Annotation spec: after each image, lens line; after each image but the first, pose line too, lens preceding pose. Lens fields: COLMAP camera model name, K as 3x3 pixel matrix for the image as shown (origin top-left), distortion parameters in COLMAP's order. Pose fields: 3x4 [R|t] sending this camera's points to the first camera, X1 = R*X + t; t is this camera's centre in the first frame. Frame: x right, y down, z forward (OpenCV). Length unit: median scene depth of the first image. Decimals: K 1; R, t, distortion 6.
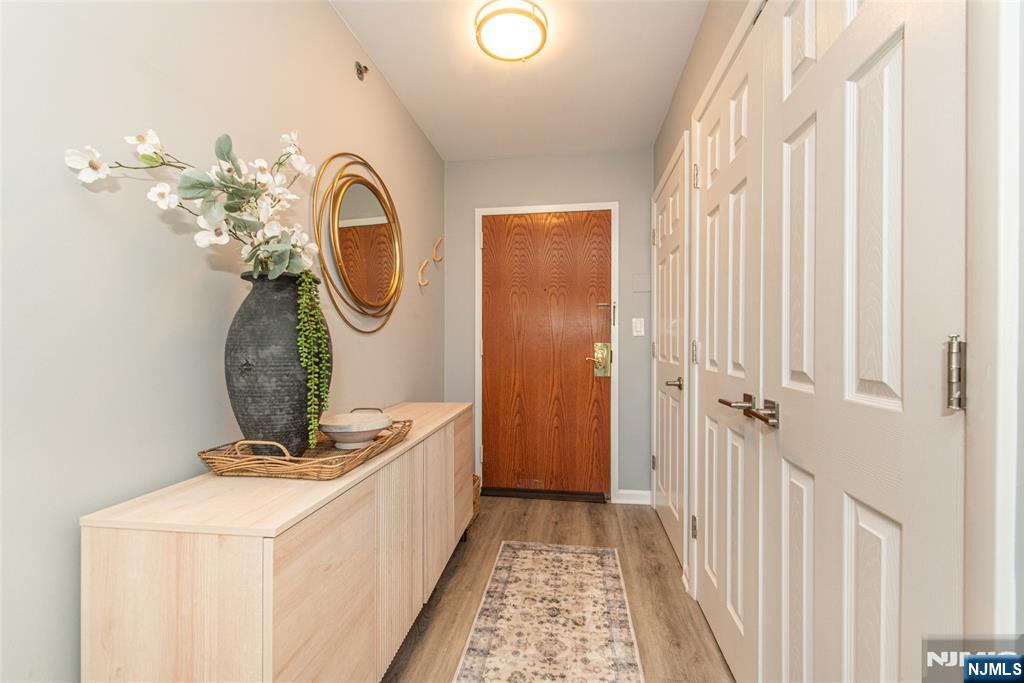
lens RADIAL K [[400.8, 0, 494.8], [0, 400.8, 340.2], [0, 0, 1]] dist [0.005412, -0.003071]
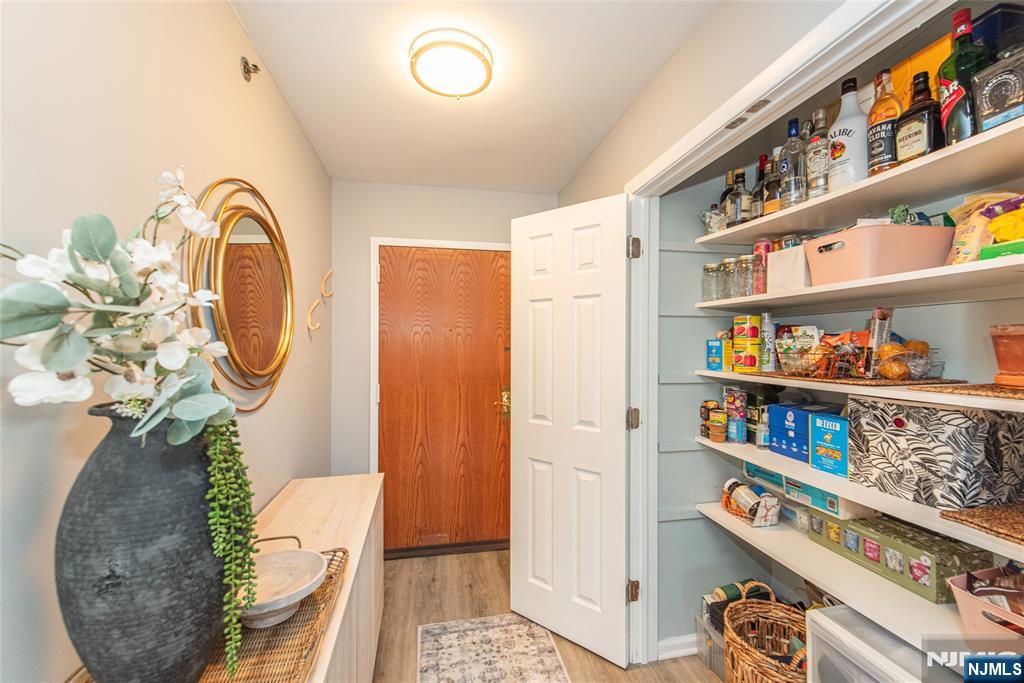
lens RADIAL K [[400.8, 0, 482.2], [0, 400.8, 337.5], [0, 0, 1]] dist [0.005412, -0.003071]
pose [[0.947150, -0.007373, 0.320706, -0.143800], [0.011906, 0.999855, -0.012177, -0.133997], [-0.320569, 0.015352, 0.947101, 0.133194]]
